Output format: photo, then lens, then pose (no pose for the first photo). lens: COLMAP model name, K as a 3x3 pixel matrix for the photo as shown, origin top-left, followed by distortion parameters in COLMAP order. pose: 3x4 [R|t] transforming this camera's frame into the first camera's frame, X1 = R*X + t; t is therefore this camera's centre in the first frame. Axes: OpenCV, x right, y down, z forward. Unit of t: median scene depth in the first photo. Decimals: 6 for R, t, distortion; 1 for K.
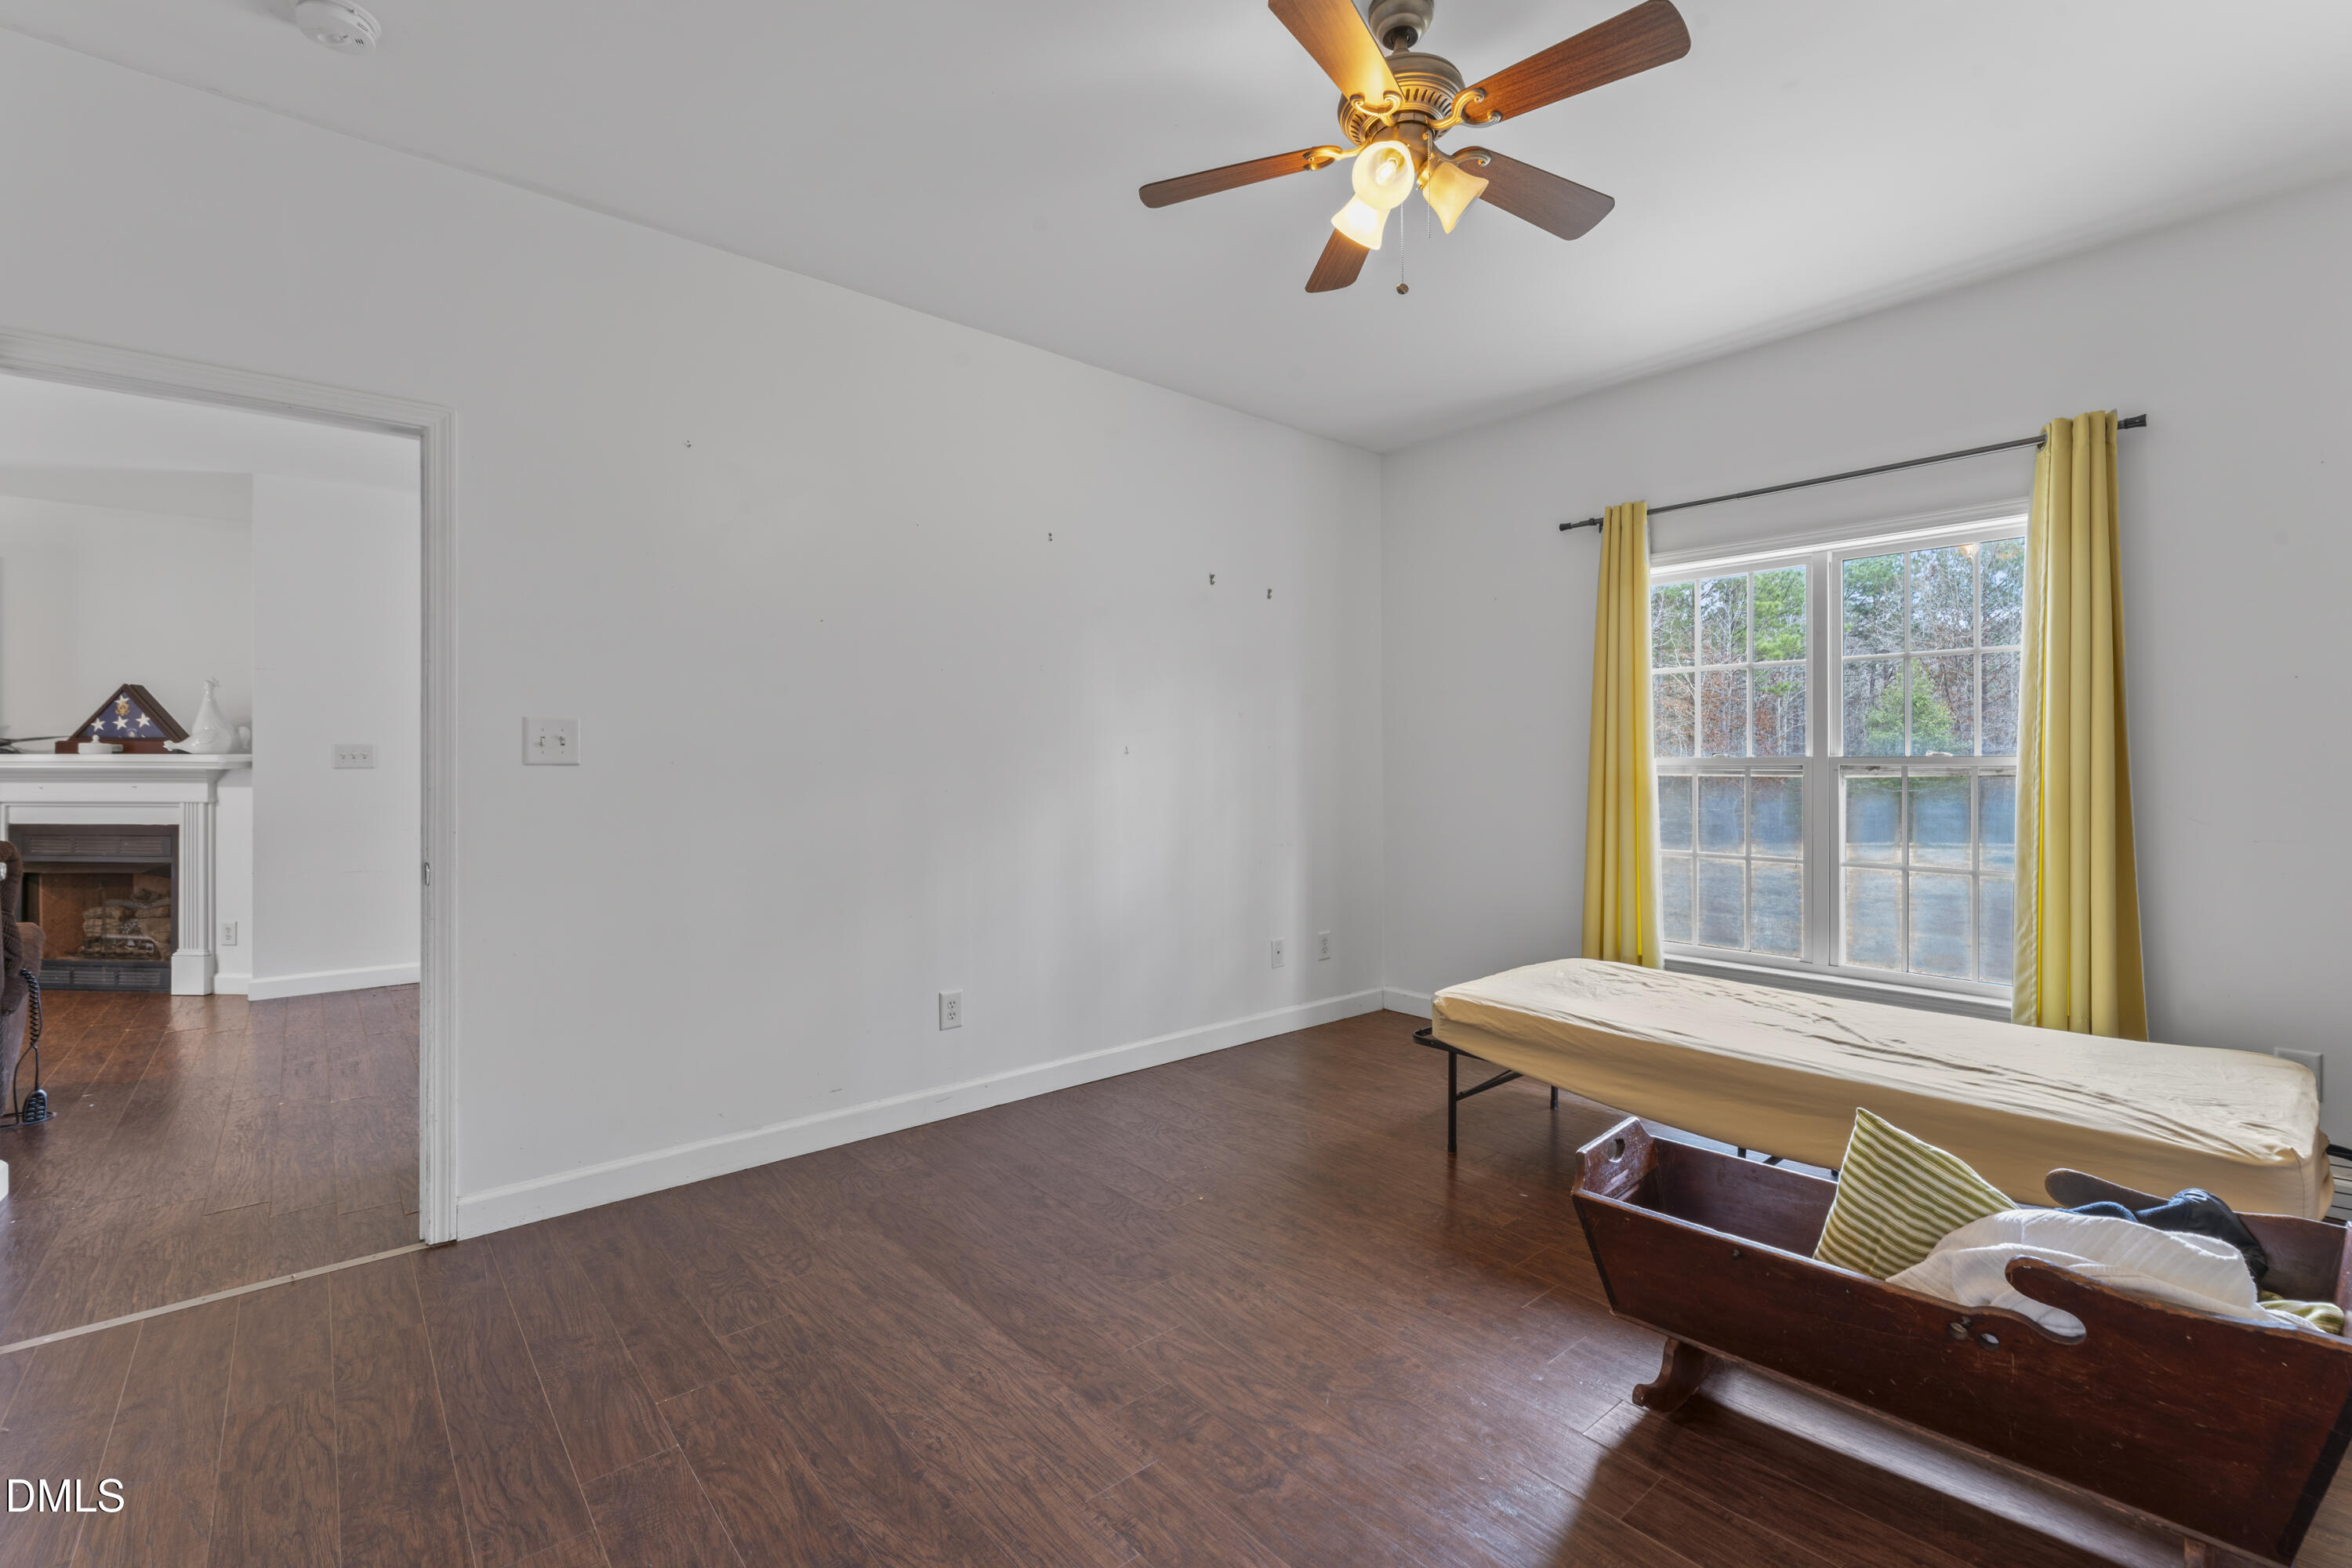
lens RADIAL K [[1028.1, 0, 1180.3], [0, 1028.1, 763.0], [0, 0, 1]] dist [-0.001357, 0.000424]
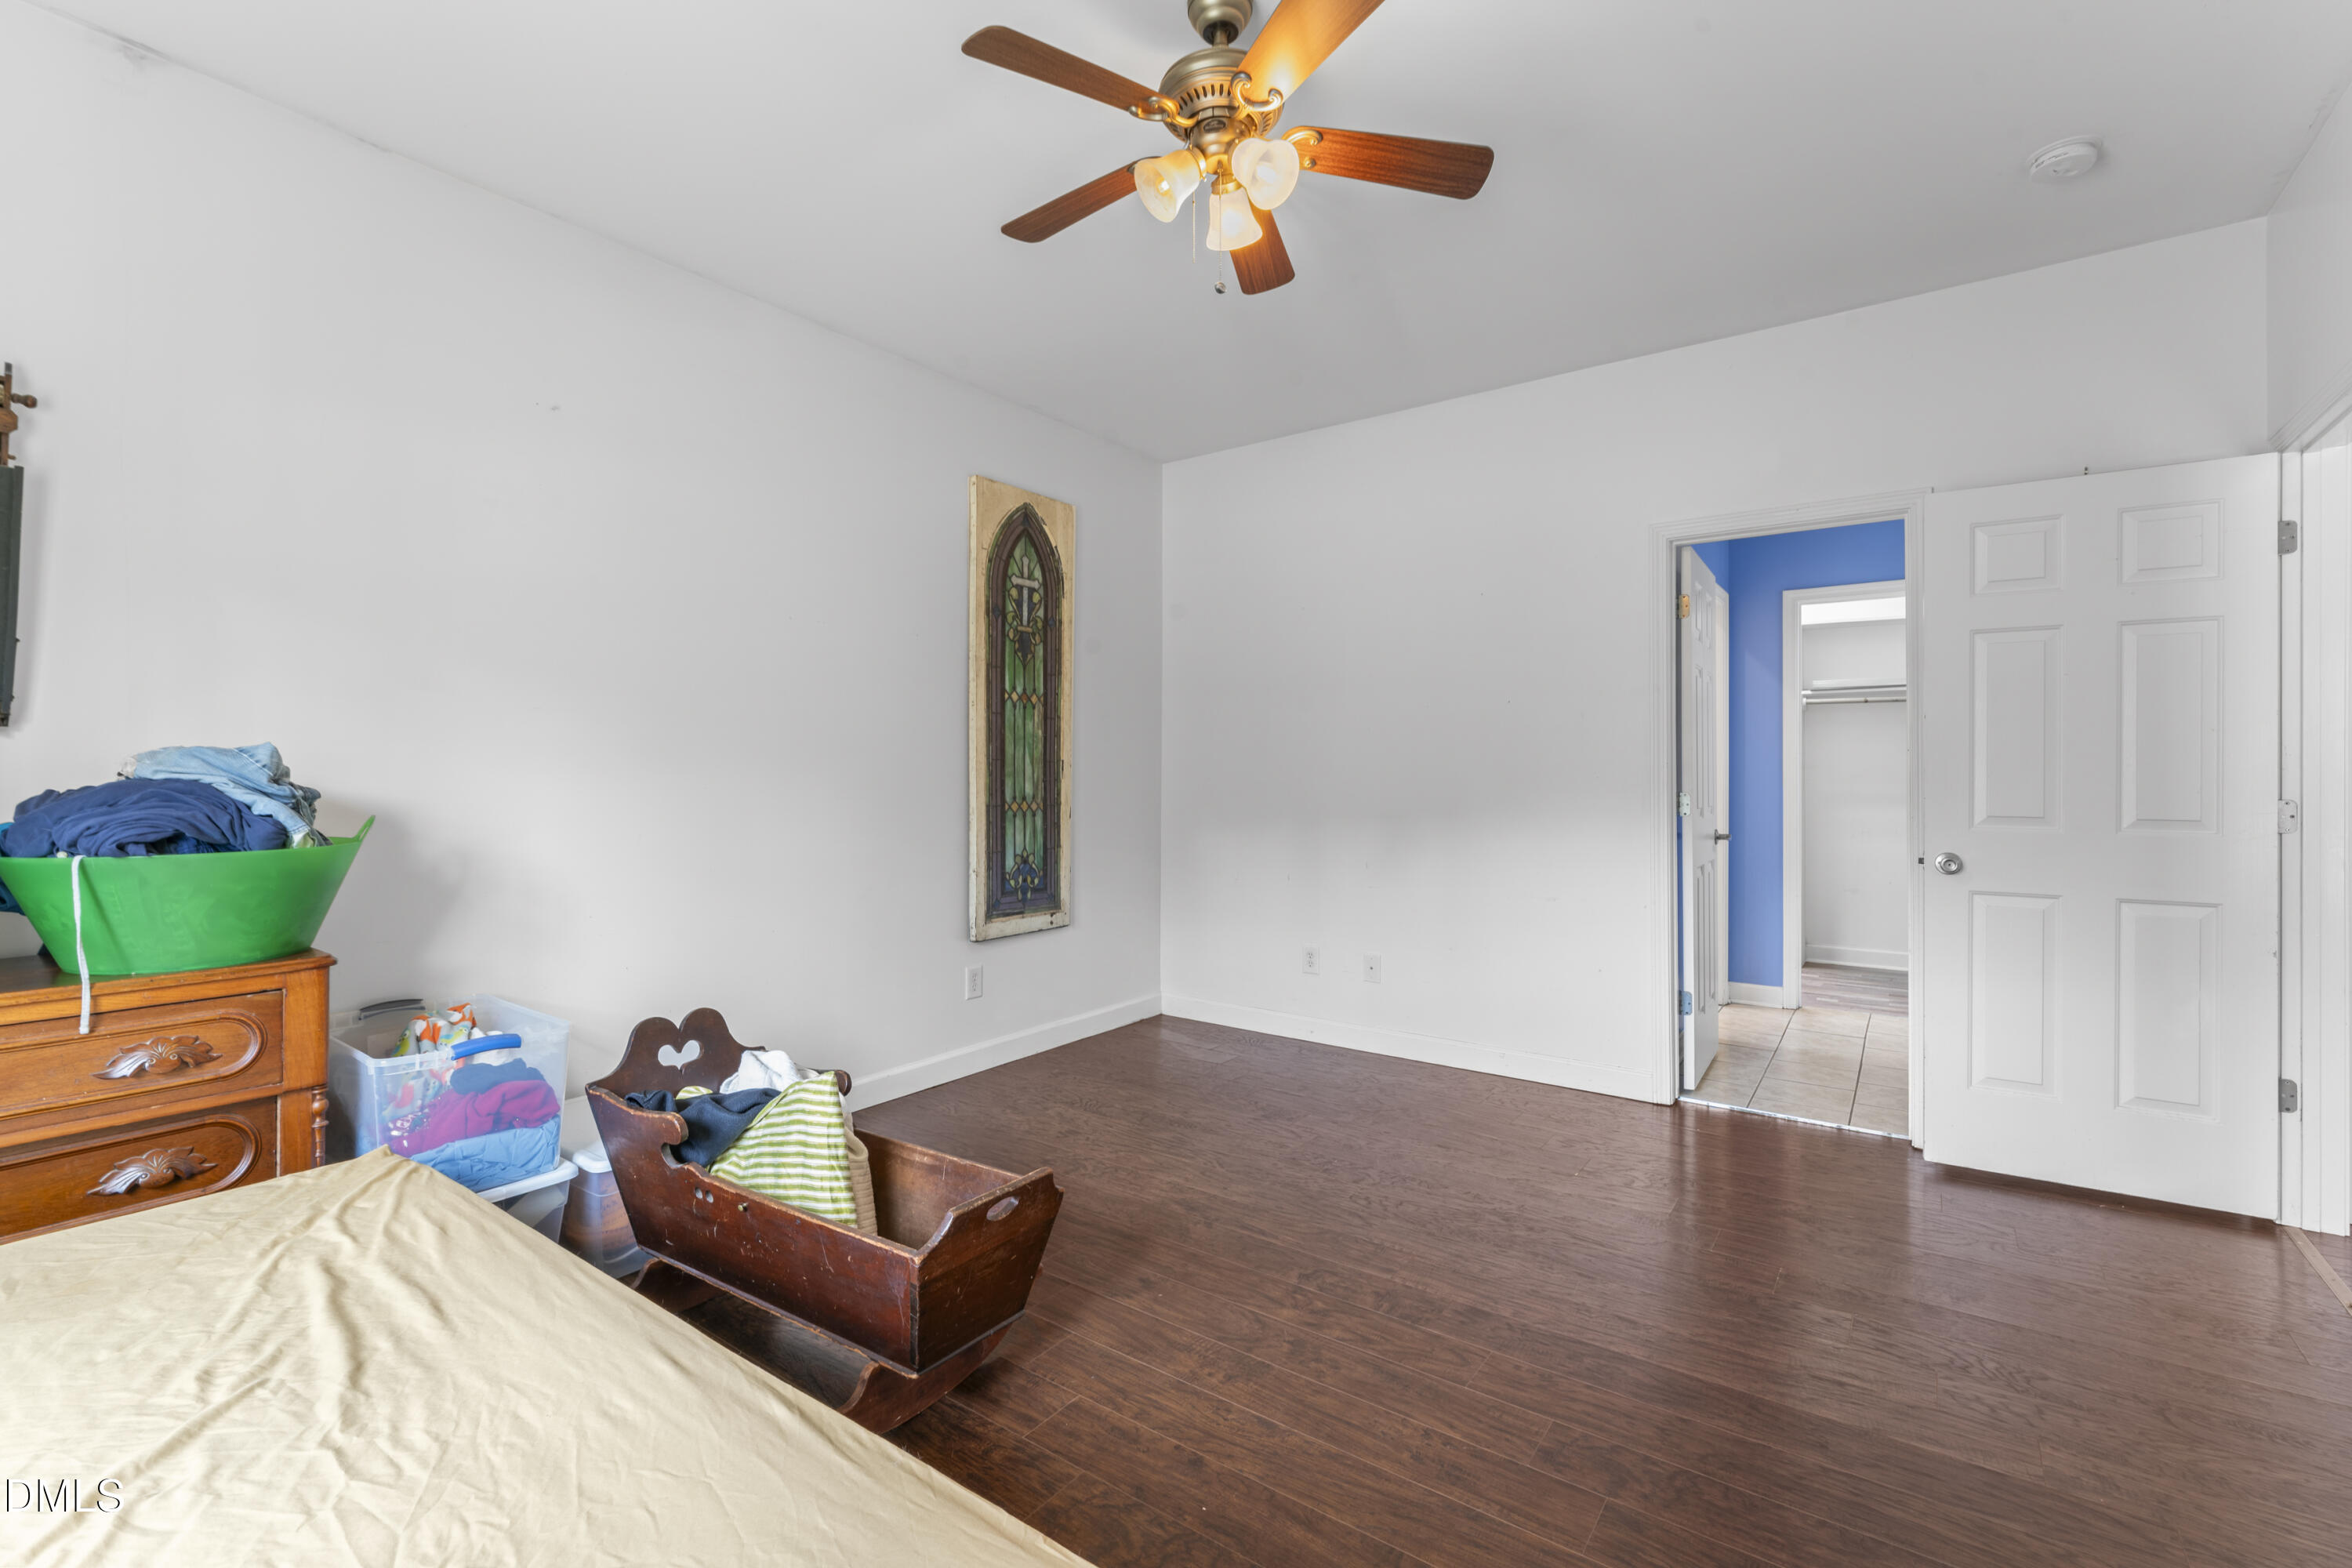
lens RADIAL K [[1028.1, 0, 1167.8], [0, 1028.1, 773.3], [0, 0, 1]] dist [-0.001357, 0.000424]
pose [[-0.975684, 0.003123, -0.219162, 0.481611], [0.003771, 0.999990, -0.002539, 0.005374], [0.219152, -0.003303, -0.975685, 1.940022]]
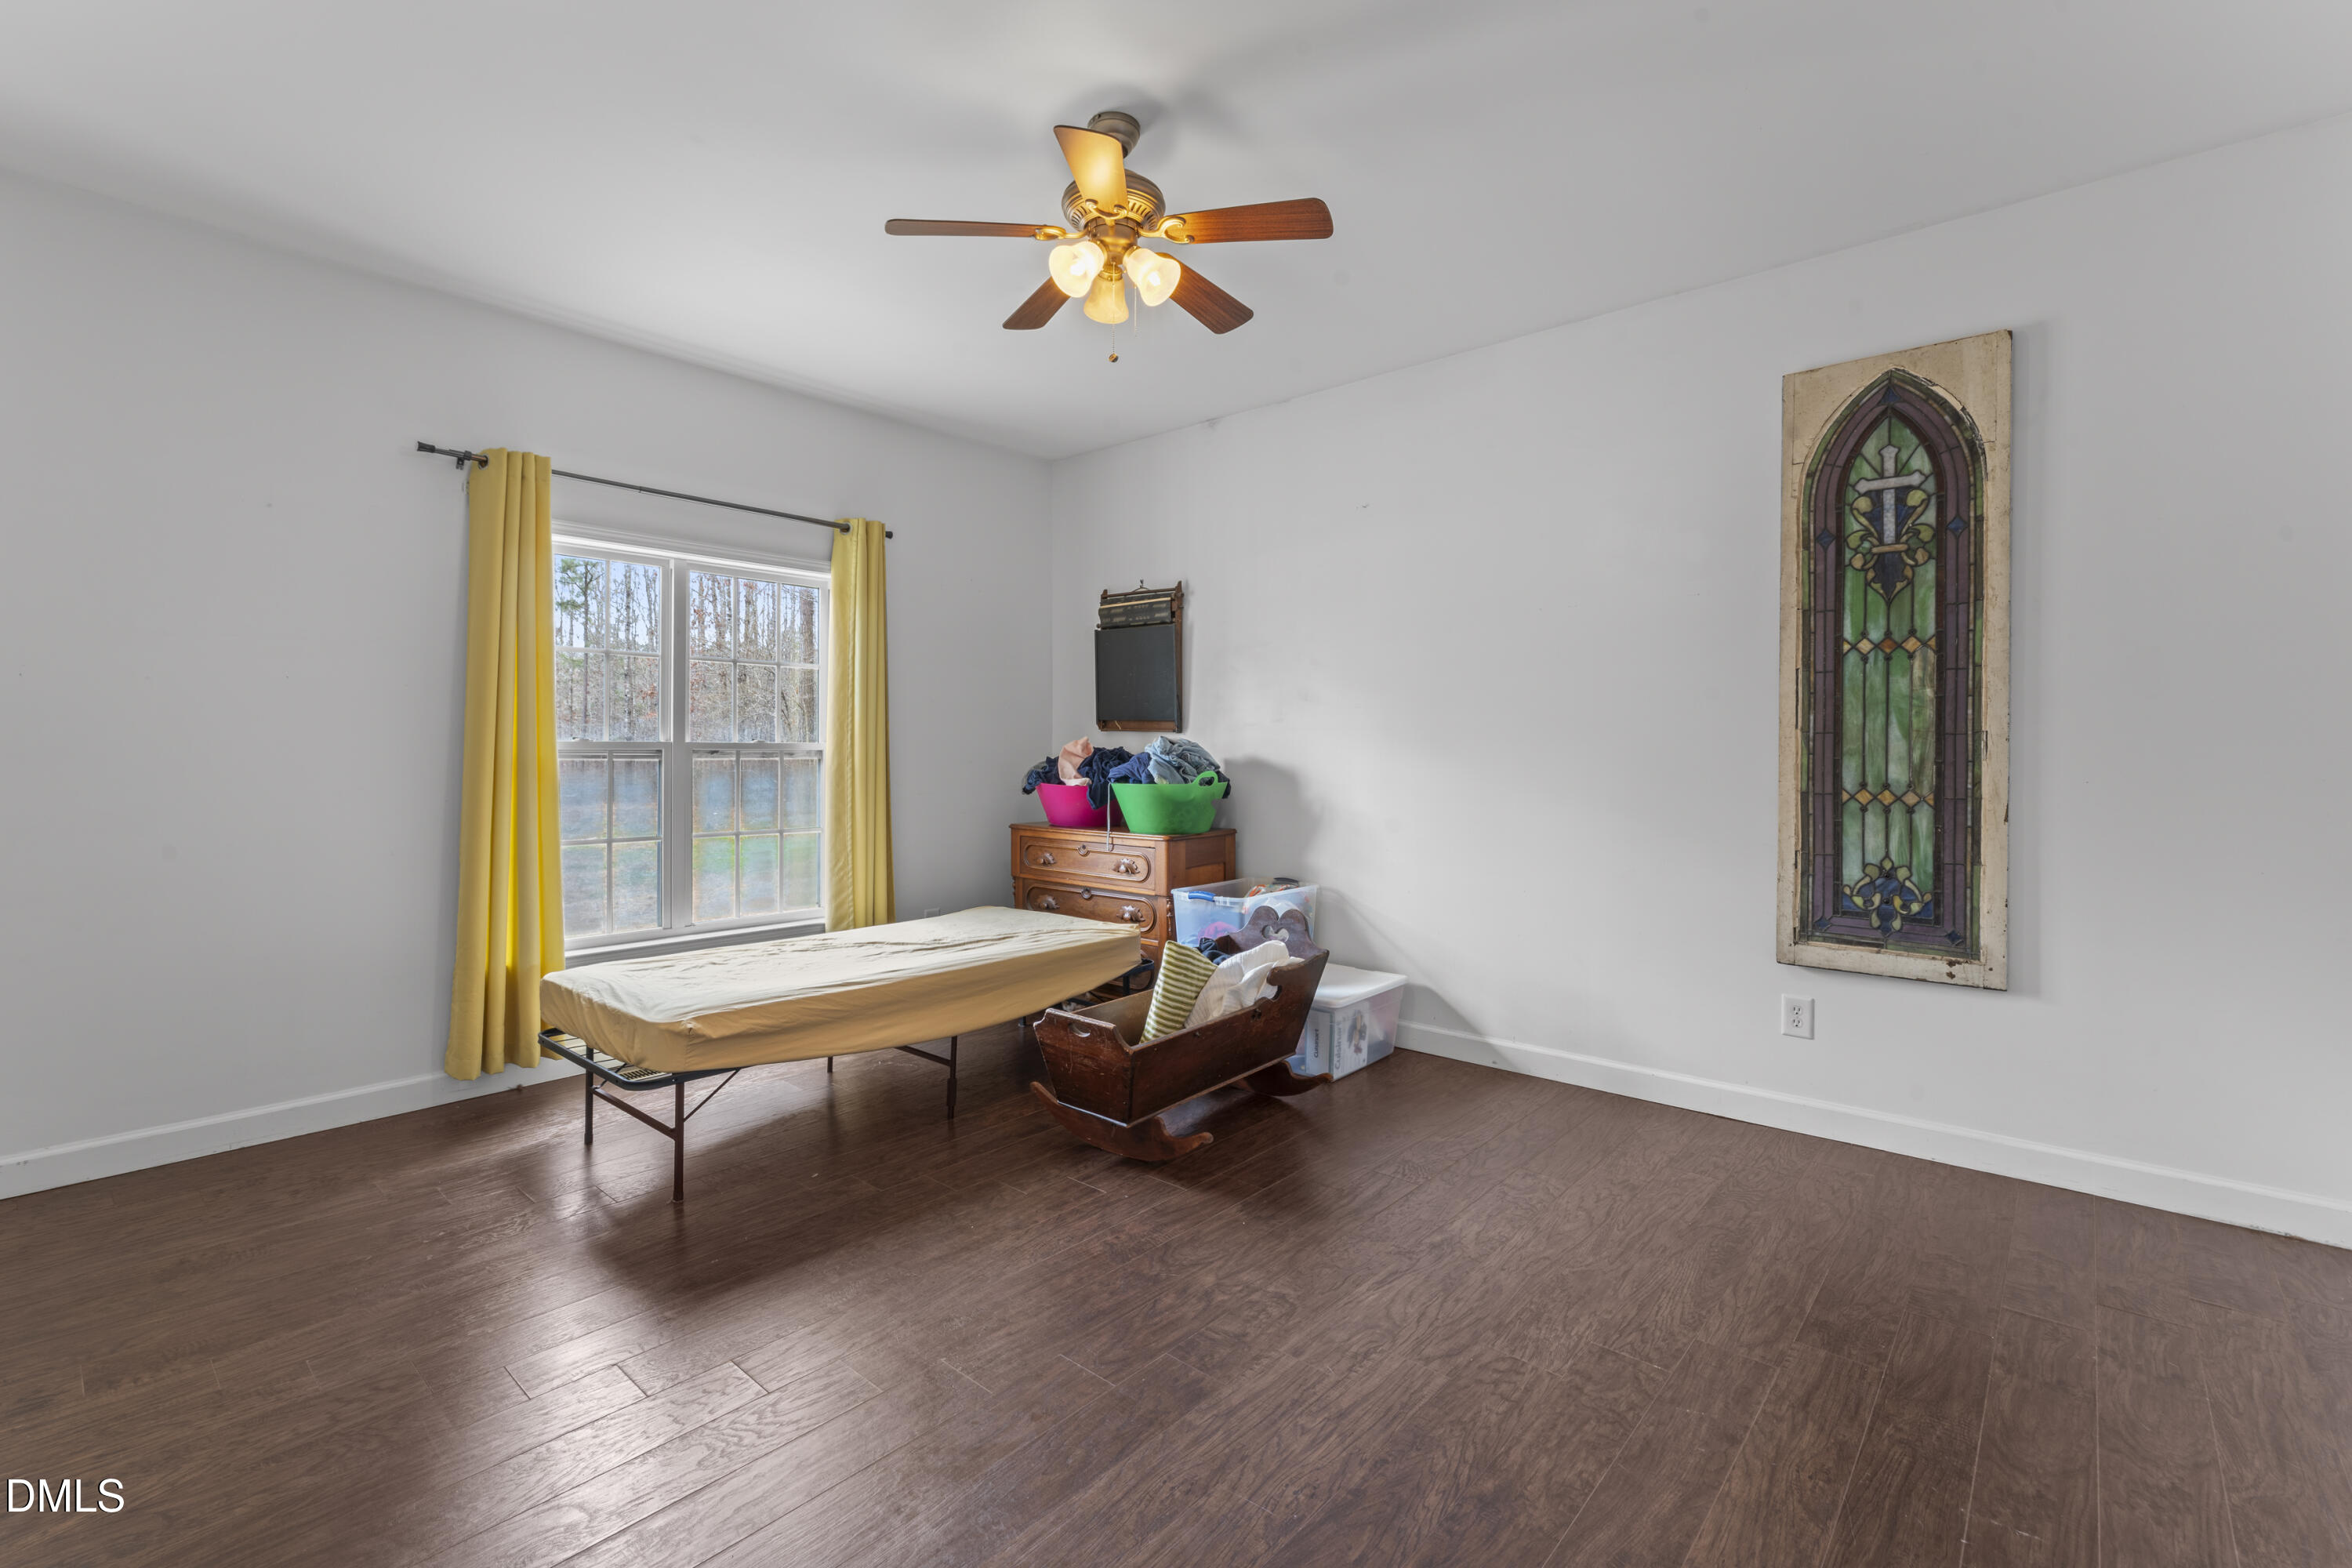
lens RADIAL K [[1028.1, 0, 1171.3], [0, 1028.1, 748.6], [0, 0, 1]] dist [-0.001357, 0.000424]
pose [[-0.131957, 0.000590, 0.991255, -0.989134], [-0.003747, 0.999992, -0.001094, 0.000723], [-0.991248, -0.003859, -0.131954, 1.085920]]
